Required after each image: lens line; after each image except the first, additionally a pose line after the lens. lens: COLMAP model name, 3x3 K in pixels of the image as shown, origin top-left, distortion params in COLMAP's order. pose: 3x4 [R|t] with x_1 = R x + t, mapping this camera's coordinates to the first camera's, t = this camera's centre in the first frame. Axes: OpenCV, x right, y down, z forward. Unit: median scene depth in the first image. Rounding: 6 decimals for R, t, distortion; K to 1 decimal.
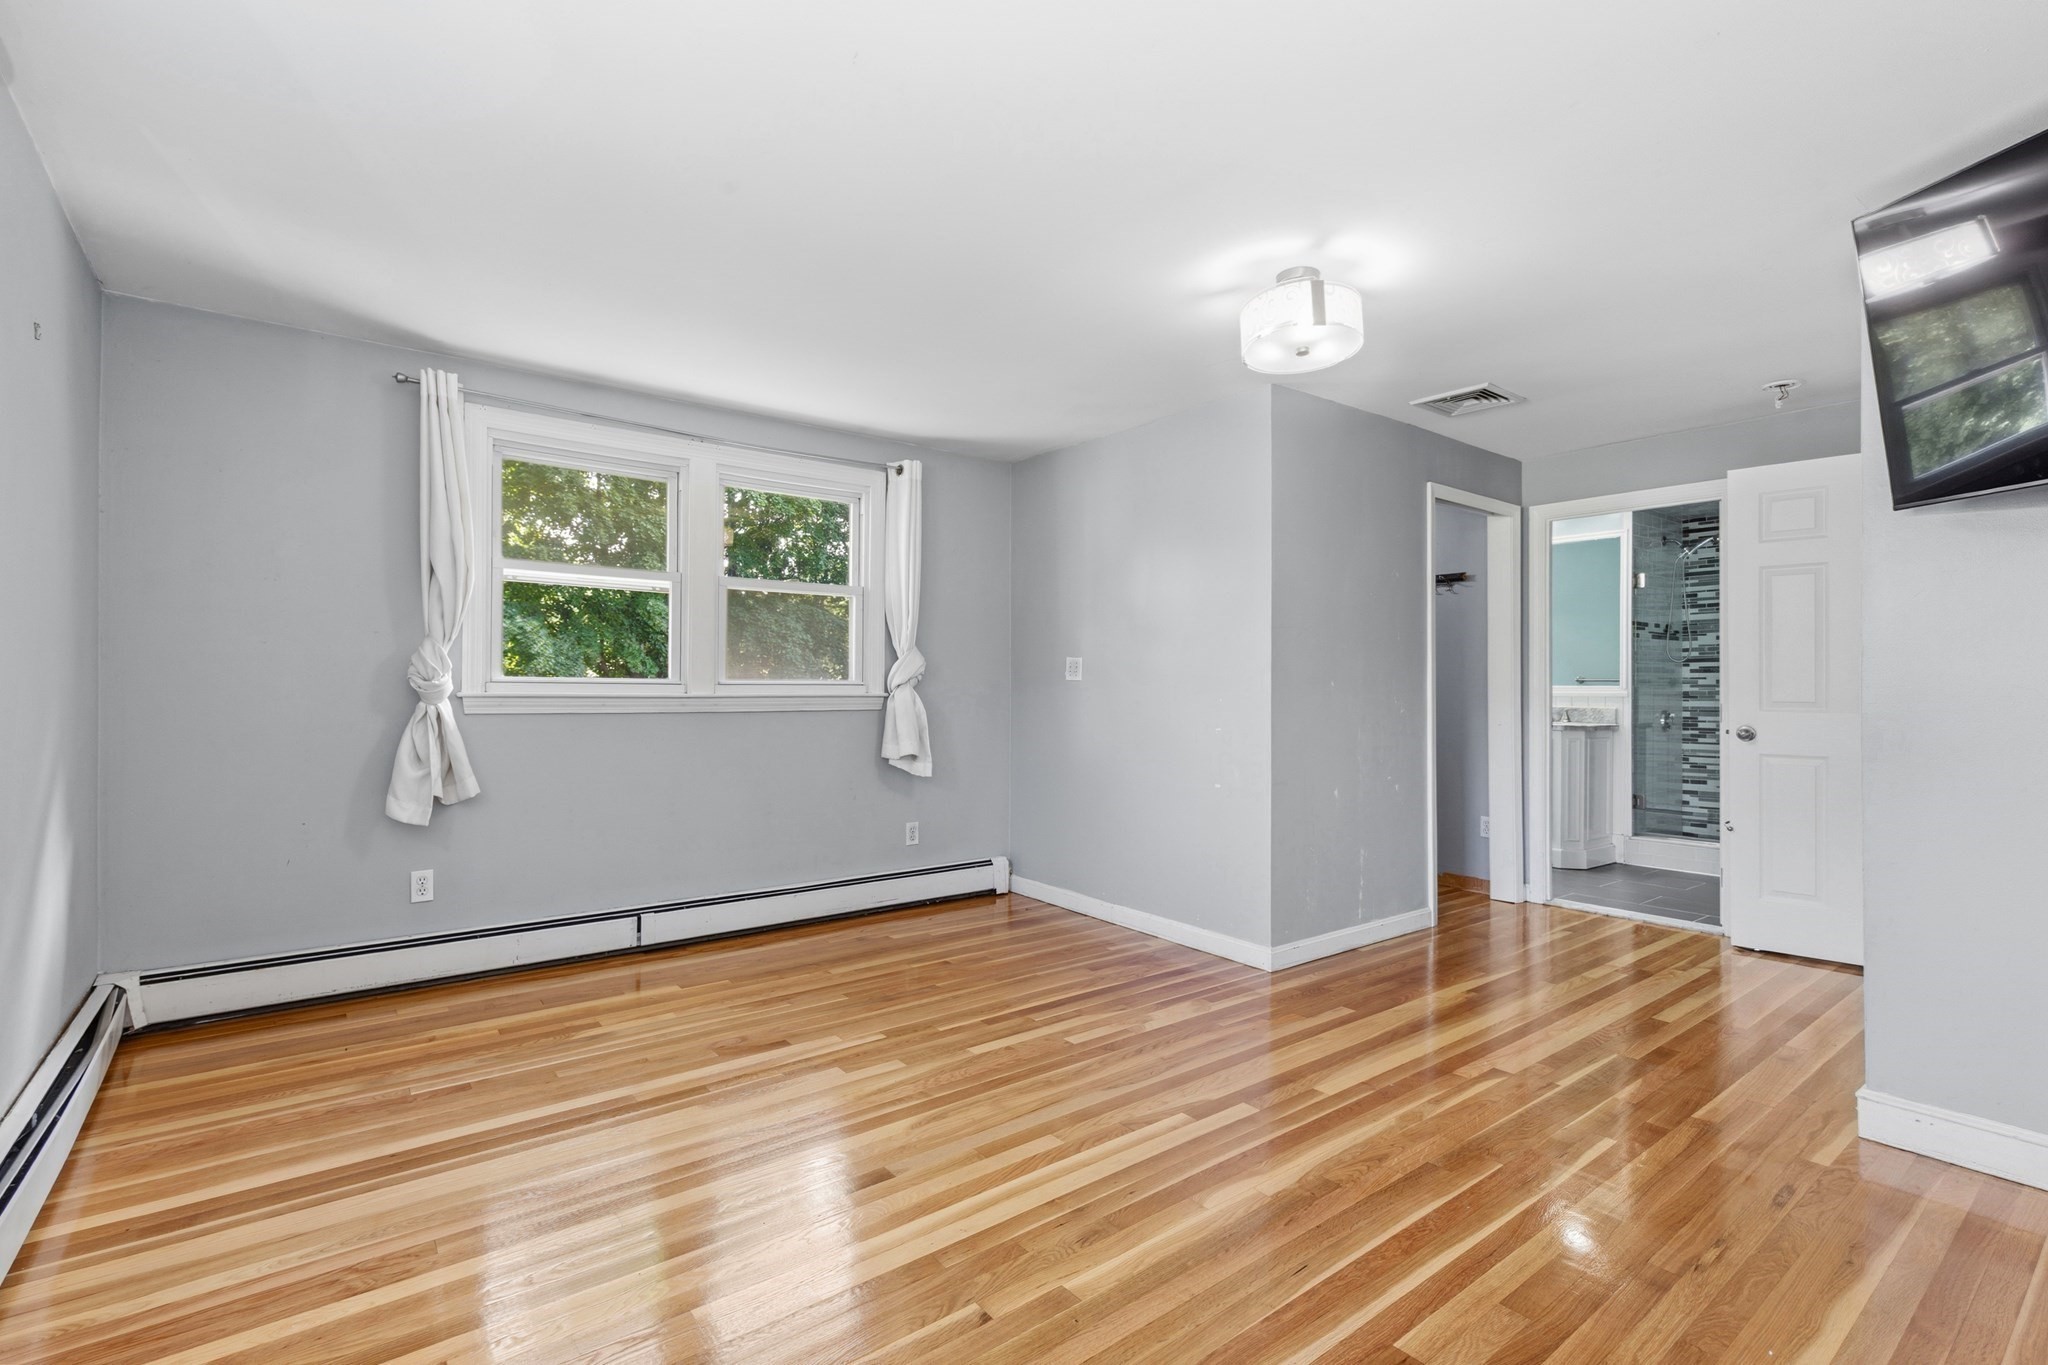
lens RADIAL K [[932.5, 0, 1037.9], [0, 932.5, 689.9], [0, 0, 1]] dist [0.002410, -0.000008]
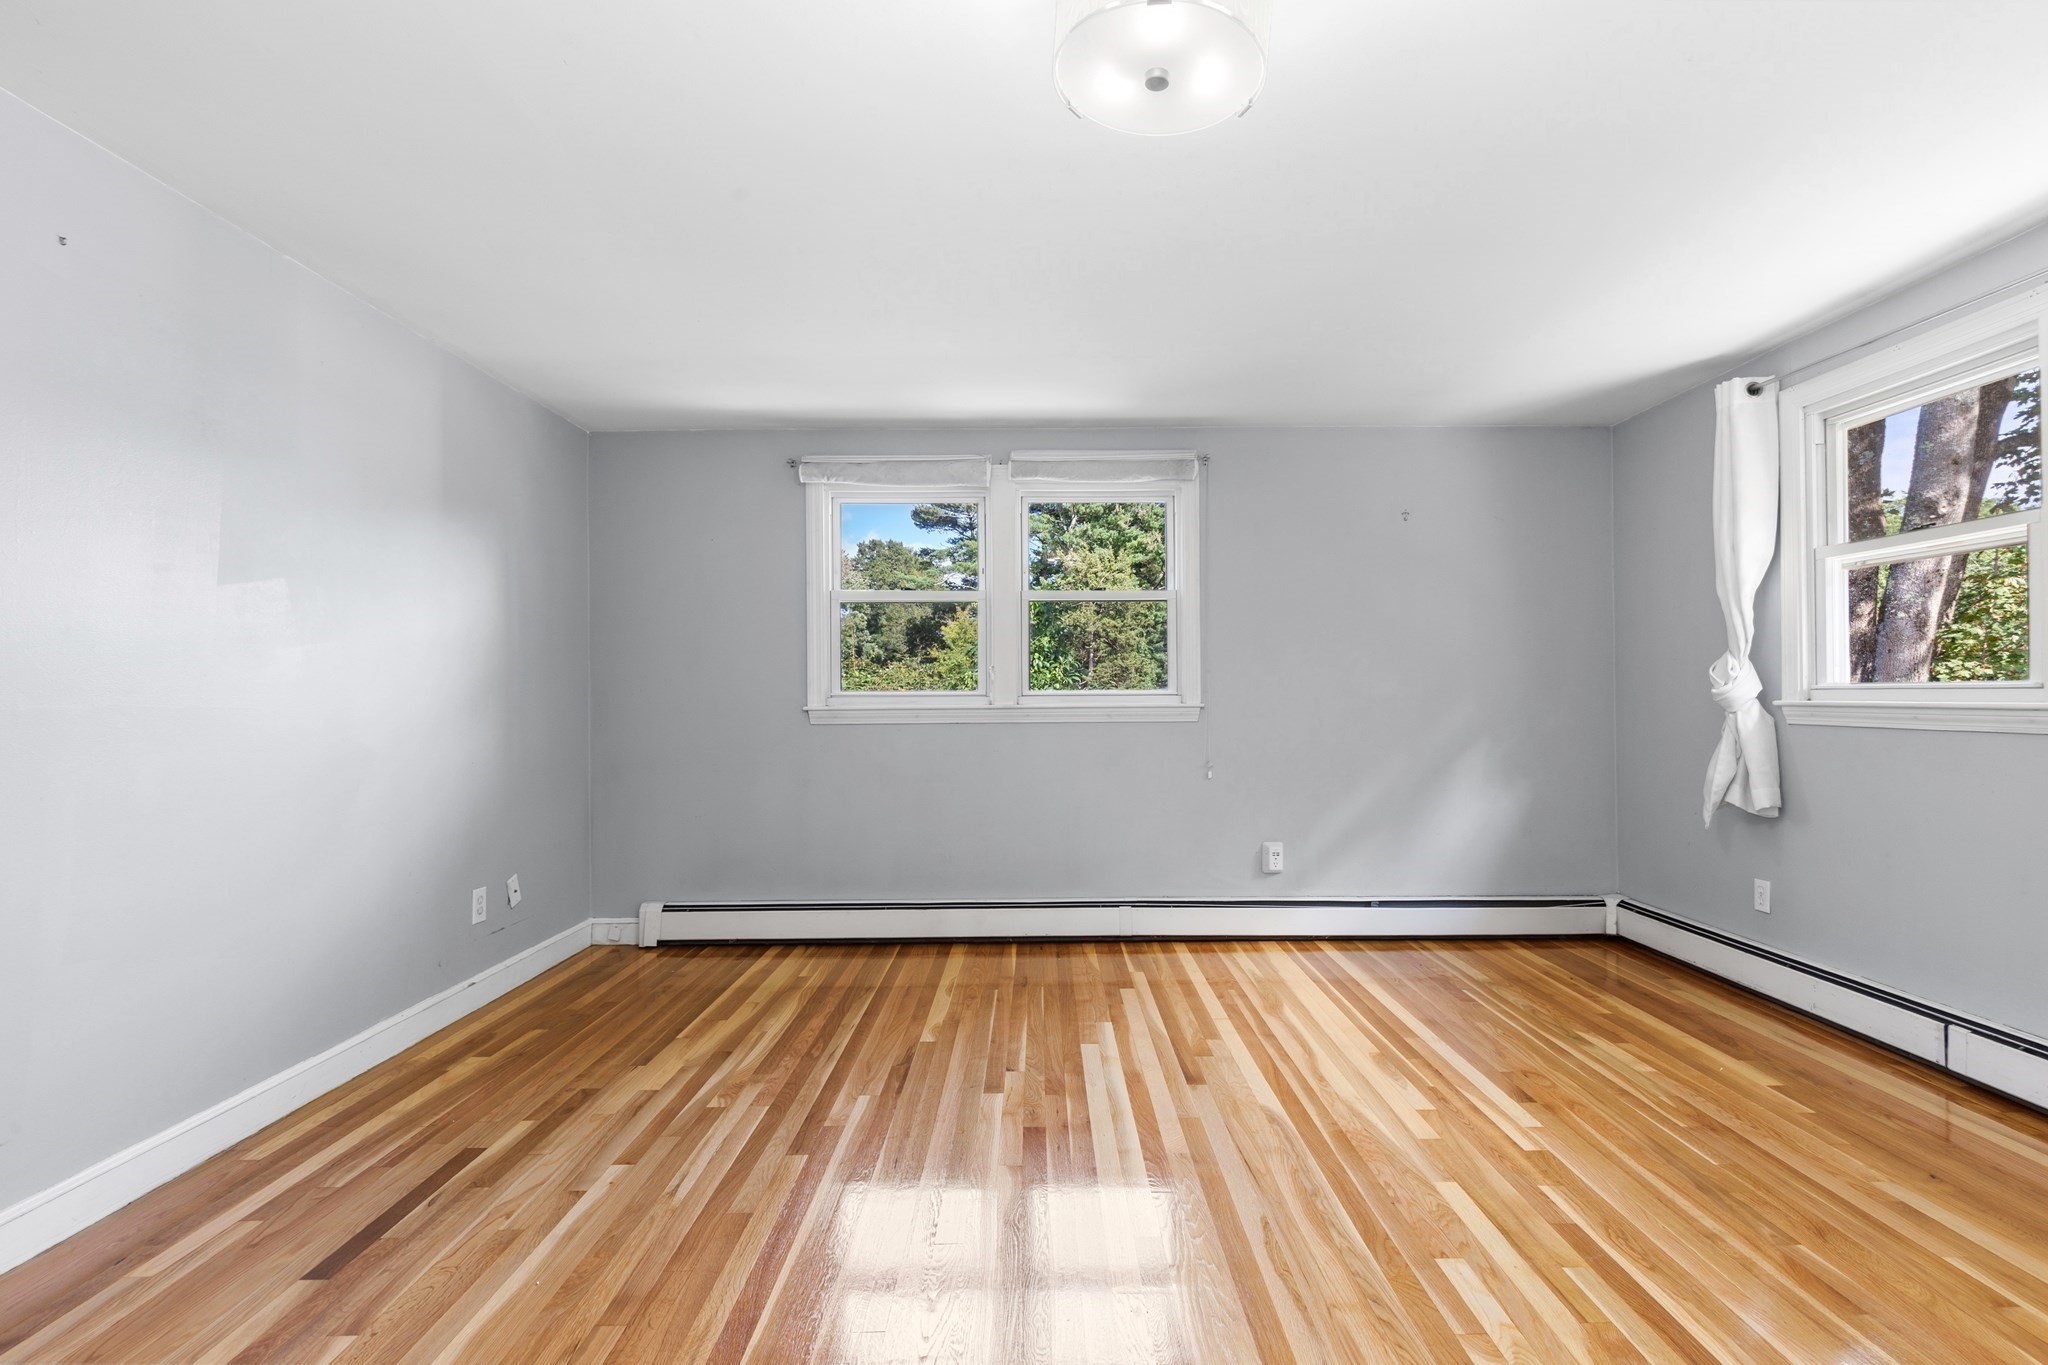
lens RADIAL K [[932.5, 0, 1037.9], [0, 932.5, 689.9], [0, 0, 1]] dist [0.002410, -0.000008]
pose [[-0.621719, -0.008422, -0.783195, 0.700336], [0.003195, 0.999907, -0.013288, 0.001236], [0.783234, -0.010764, -0.621634, 1.178170]]
